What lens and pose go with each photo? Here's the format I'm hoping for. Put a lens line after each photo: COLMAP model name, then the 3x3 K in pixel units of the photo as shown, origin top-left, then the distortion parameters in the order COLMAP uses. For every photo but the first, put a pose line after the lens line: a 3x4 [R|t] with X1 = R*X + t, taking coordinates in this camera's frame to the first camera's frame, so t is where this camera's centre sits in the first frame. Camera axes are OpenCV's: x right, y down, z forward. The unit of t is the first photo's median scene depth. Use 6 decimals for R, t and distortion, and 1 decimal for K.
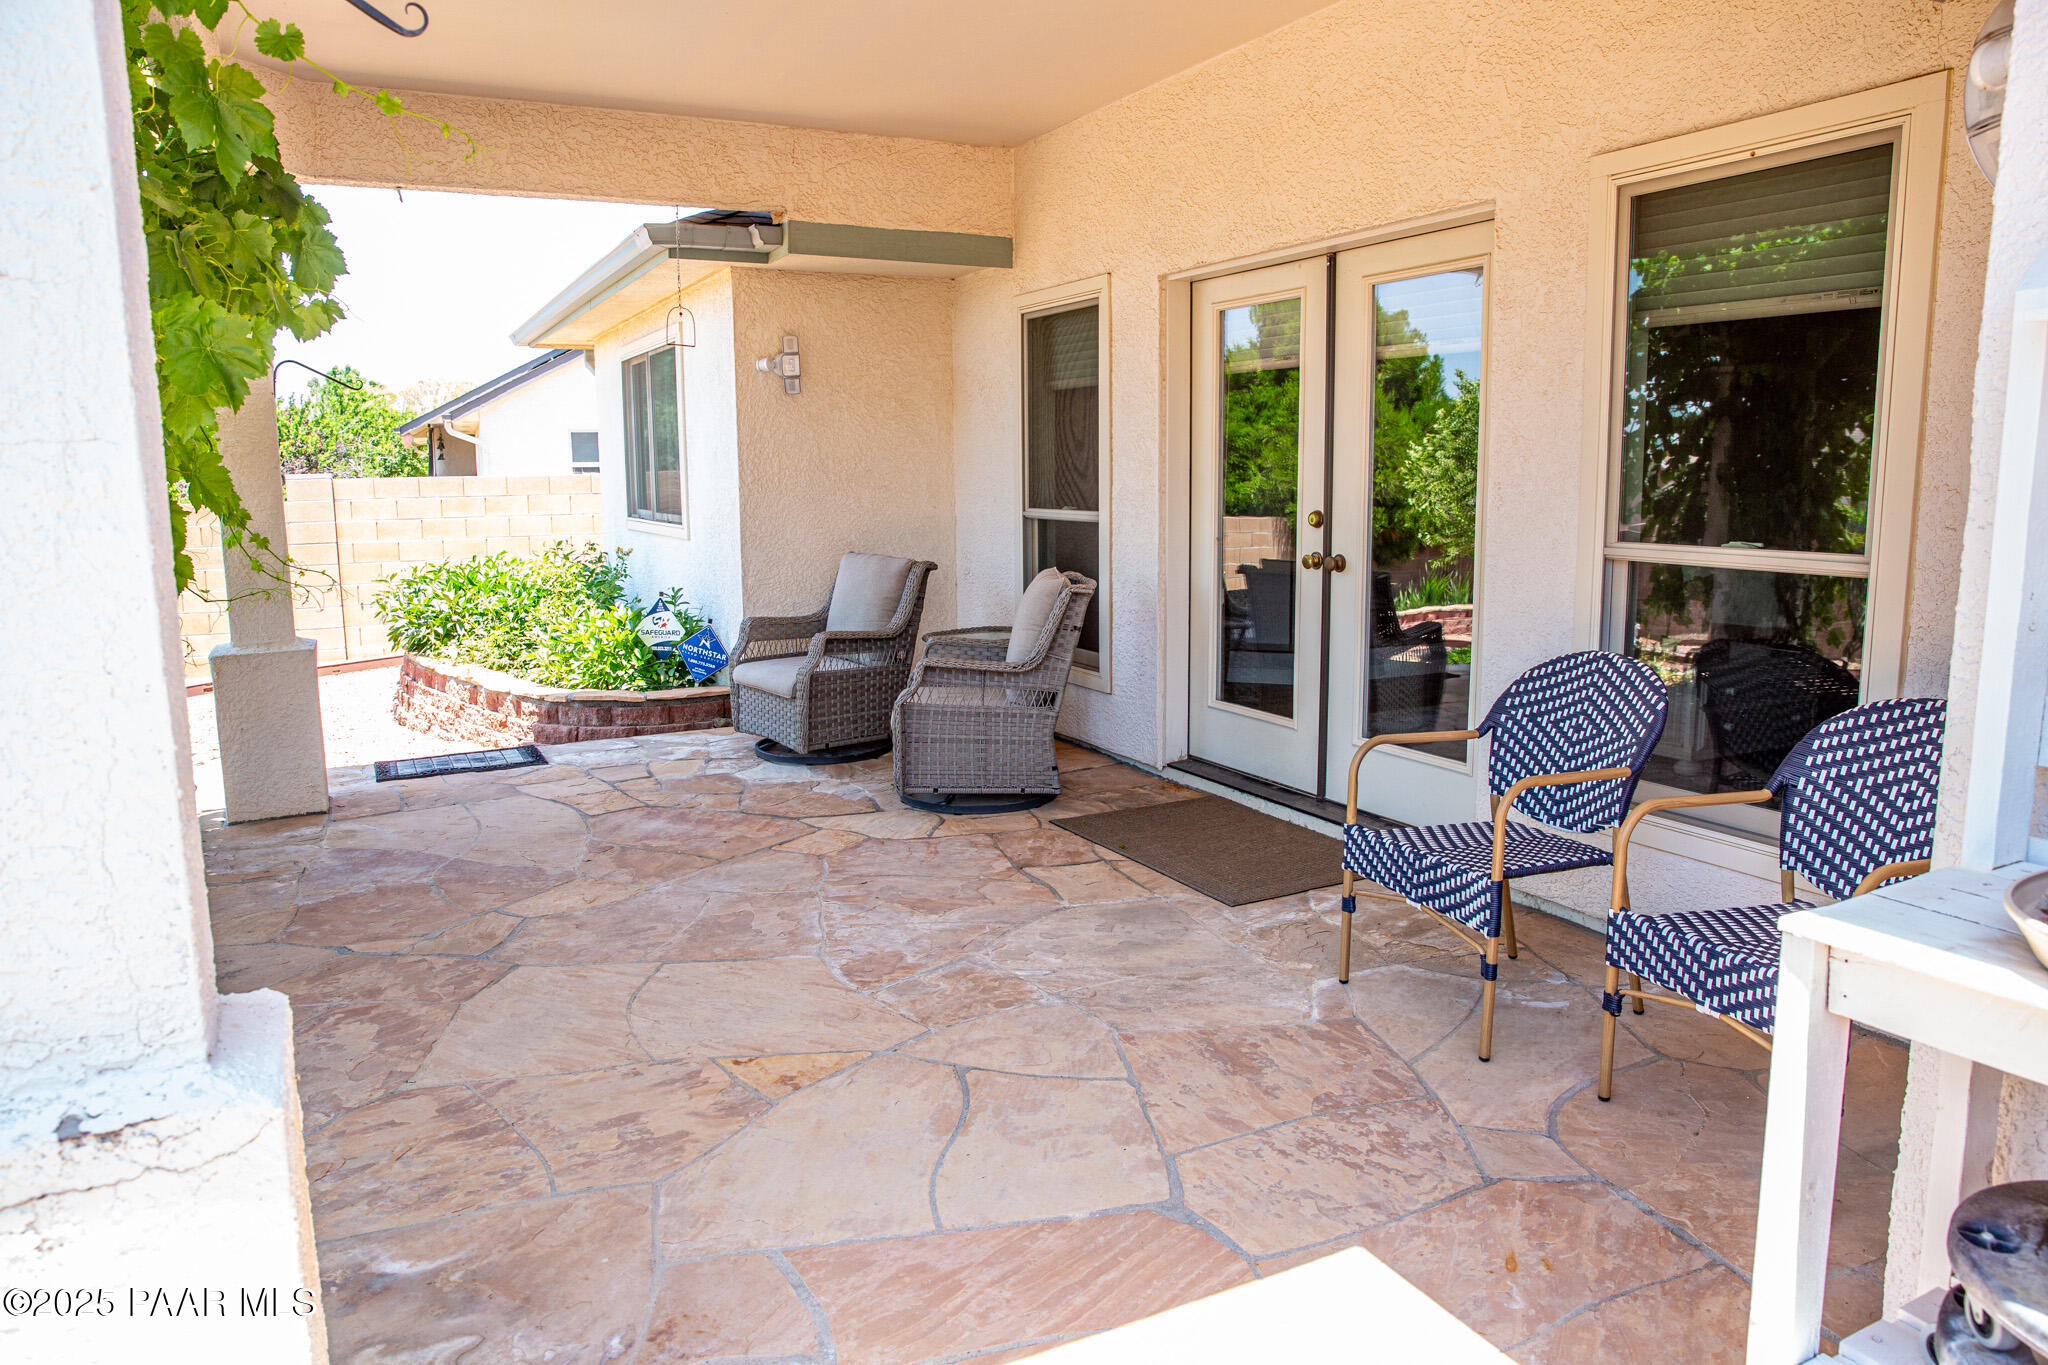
lens RADIAL K [[1415.4, 0, 1037.1], [0, 1415.4, 678.9], [0, 0, 1]] dist [-0.094267, 0.053670]
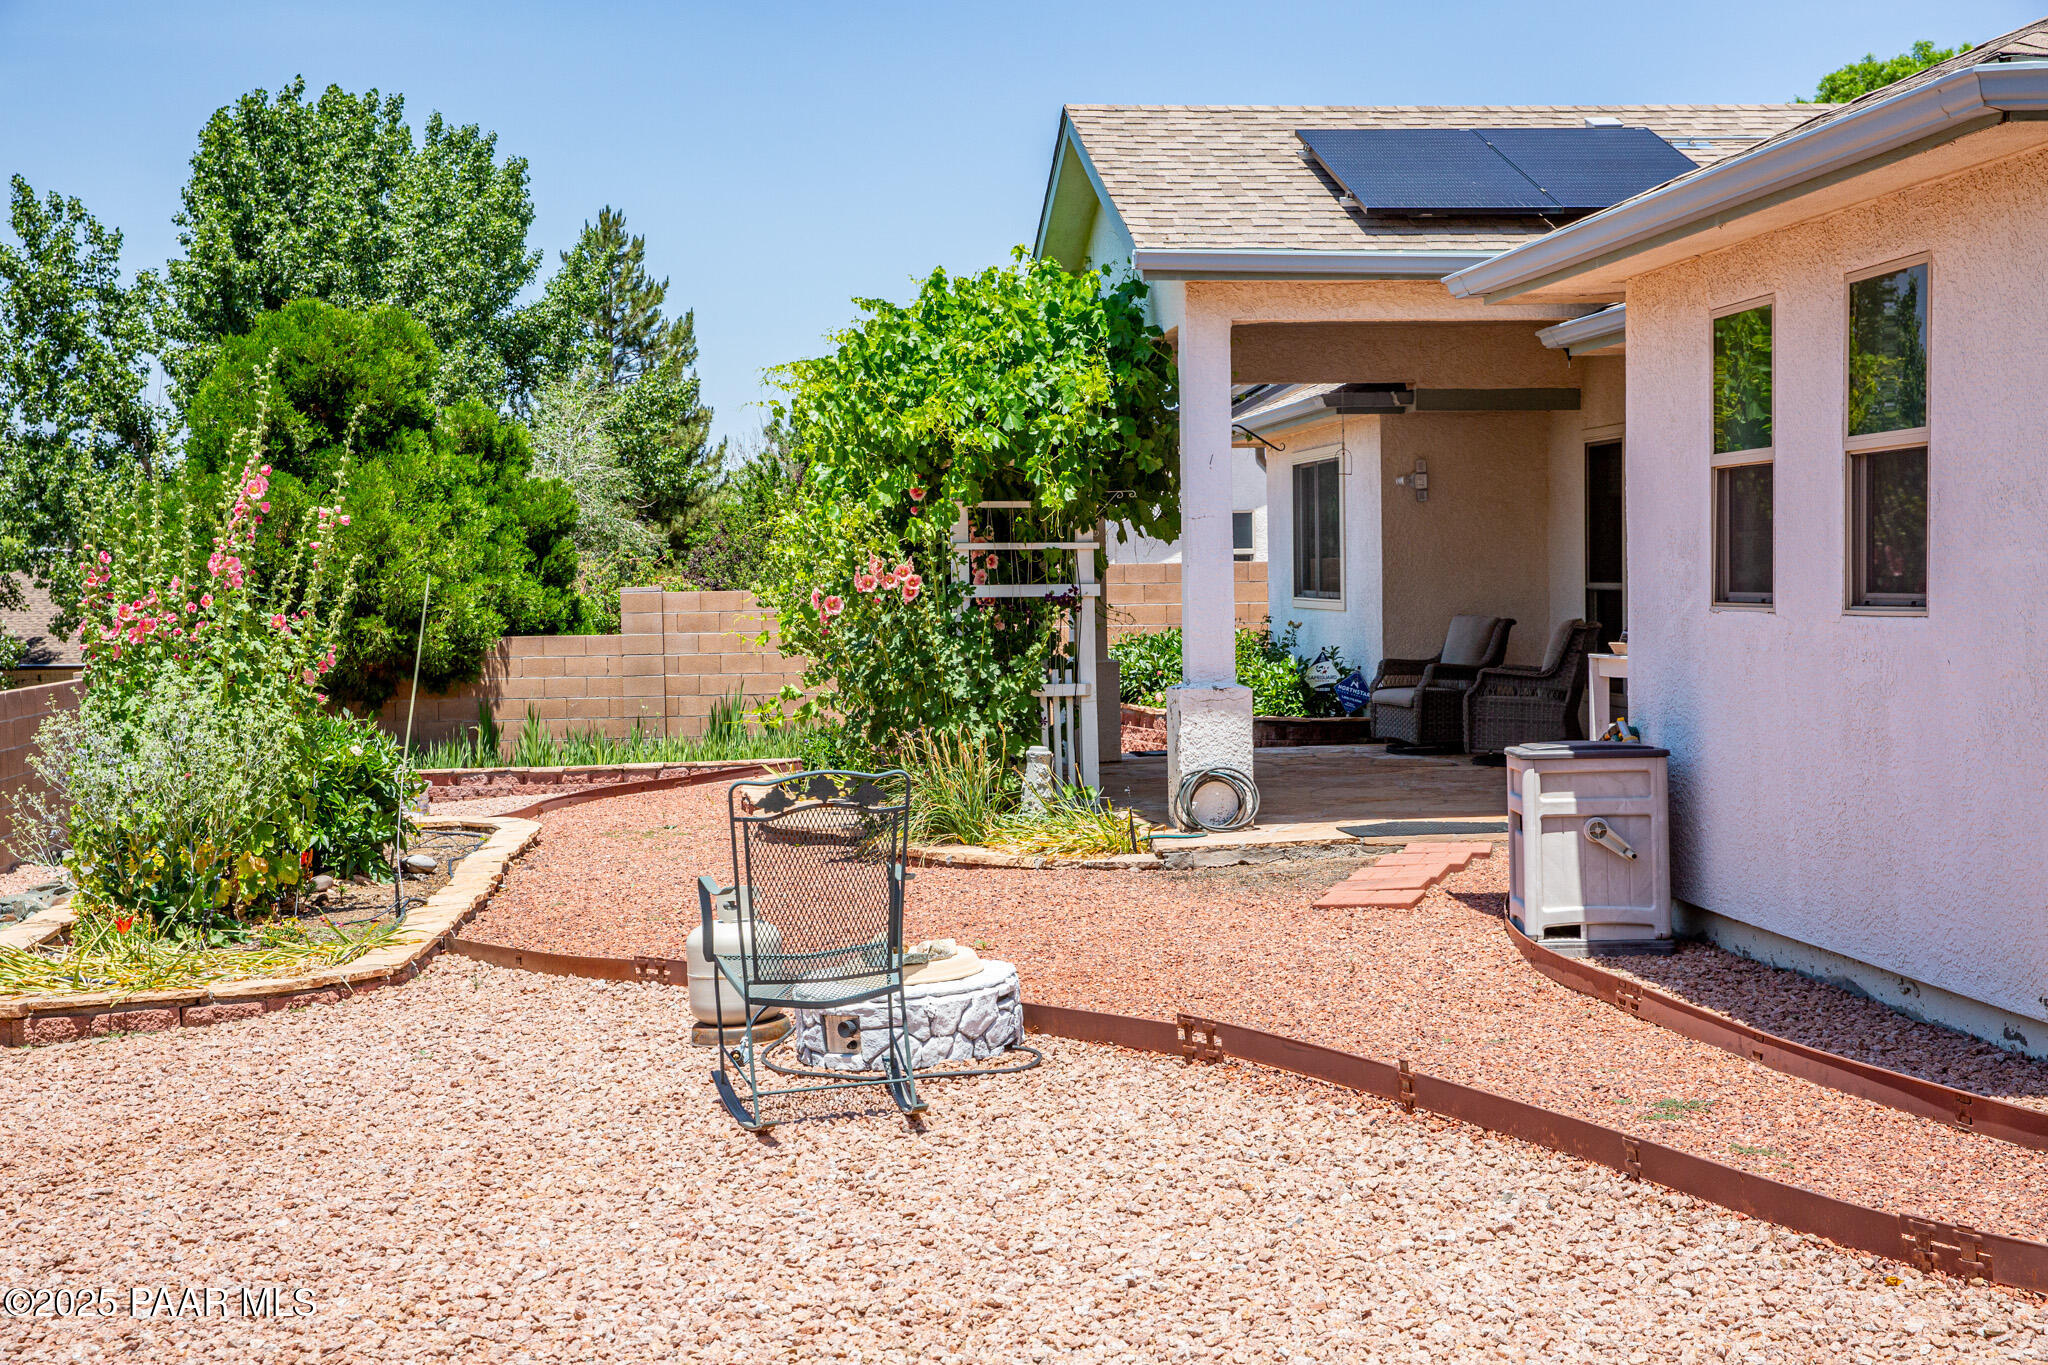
lens RADIAL K [[2967.2, 0, 1022.5], [0, 2967.2, 679.7], [0, 0, 1]] dist [0.021522, 0.000000]
pose [[0.938906, 0.007259, -0.344097, 0.668896], [-0.045566, 0.993599, -0.103371, 0.421213], [0.341144, 0.112735, 0.933227, -2.657223]]
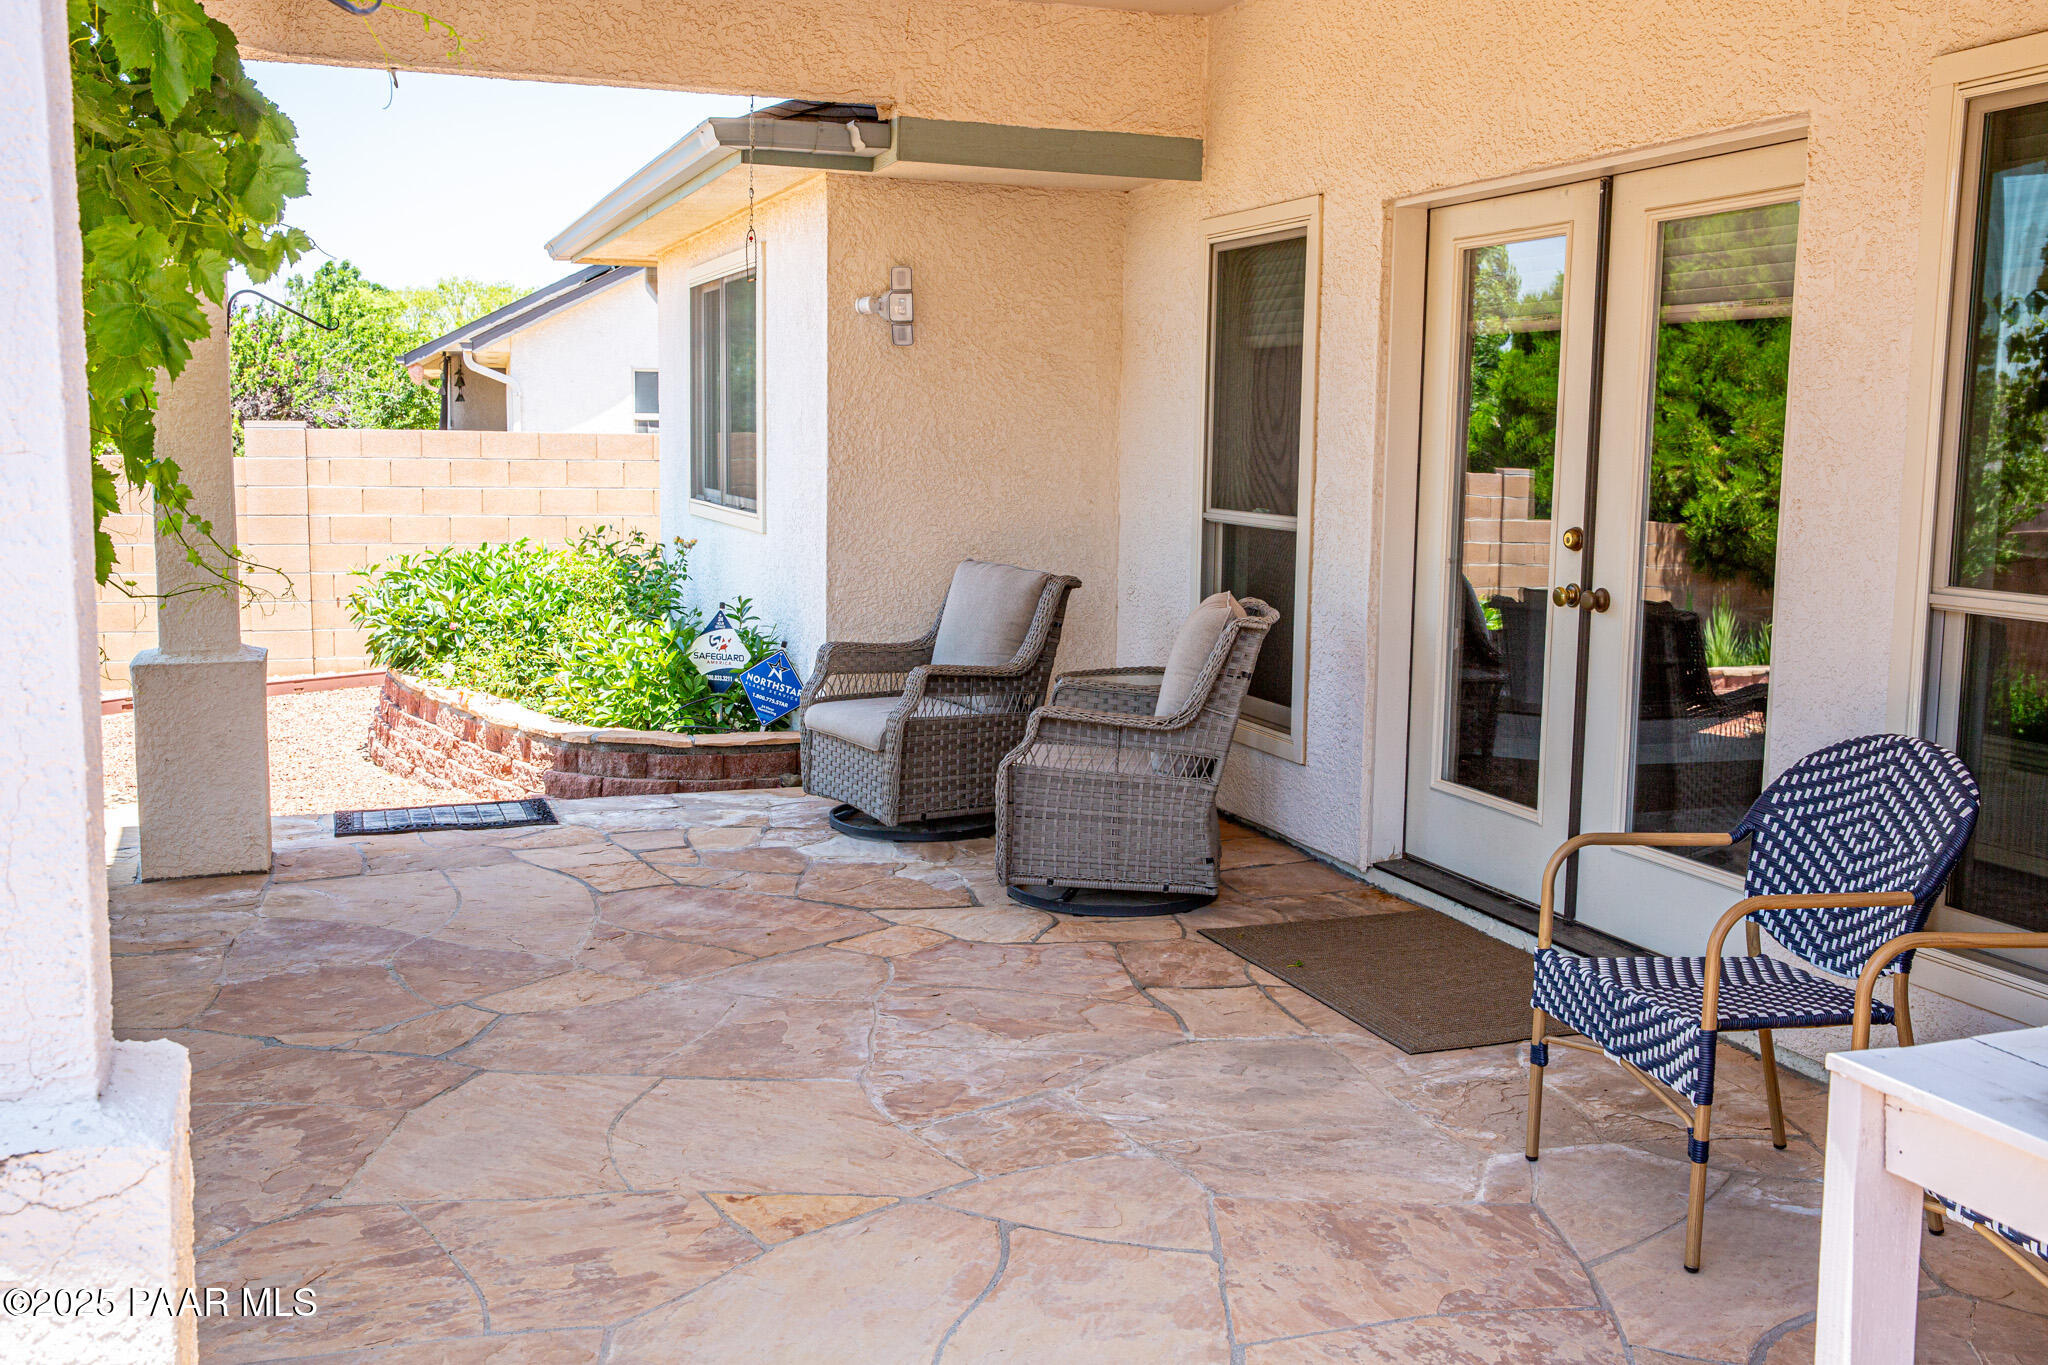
lens RADIAL K [[2063.0, 0, 1027.6], [0, 2063.0, 679.3], [0, 0, 1]] dist [0.020288, 0.000000]
pose [[0.990336, 0.039681, -0.132892, 0.064690], [-0.043300, 0.998763, -0.024453, -0.001801], [0.131757, 0.029971, 0.990829, -0.105679]]
